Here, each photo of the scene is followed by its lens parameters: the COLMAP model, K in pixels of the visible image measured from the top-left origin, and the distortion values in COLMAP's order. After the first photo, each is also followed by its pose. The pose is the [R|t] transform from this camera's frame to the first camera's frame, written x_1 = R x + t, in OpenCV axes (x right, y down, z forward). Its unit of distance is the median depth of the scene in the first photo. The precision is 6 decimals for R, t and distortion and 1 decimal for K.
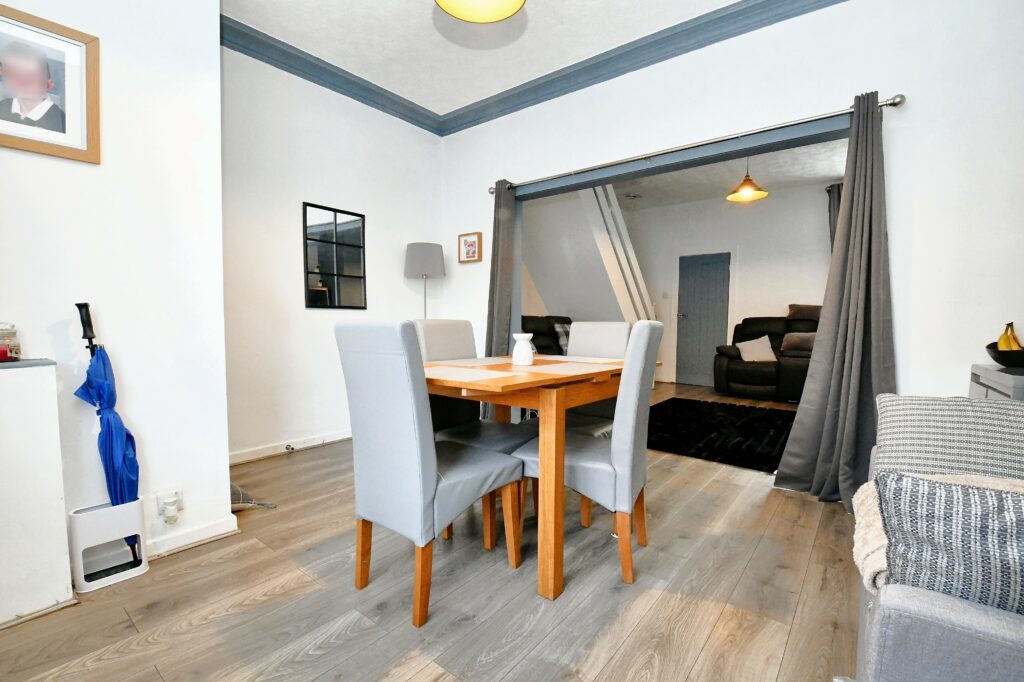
lens RADIAL K [[463.8, 0, 515.8], [0, 463.8, 341.6], [0, 0, 1]] dist [-0.001410, -0.000200]
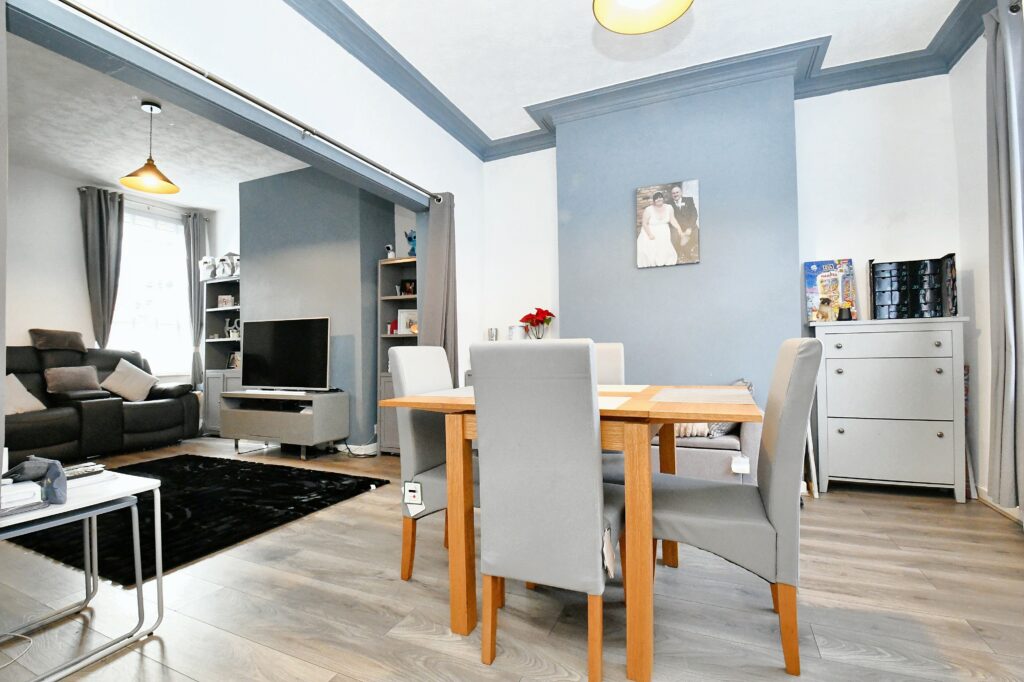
lens RADIAL K [[463.8, 0, 515.8], [0, 463.8, 341.6], [0, 0, 1]] dist [-0.001410, -0.000200]
pose [[-0.246106, 0.004007, 0.969235, -0.552212], [0.063794, 0.997890, 0.012073, -0.046993], [-0.967141, 0.064803, -0.245842, 0.895308]]
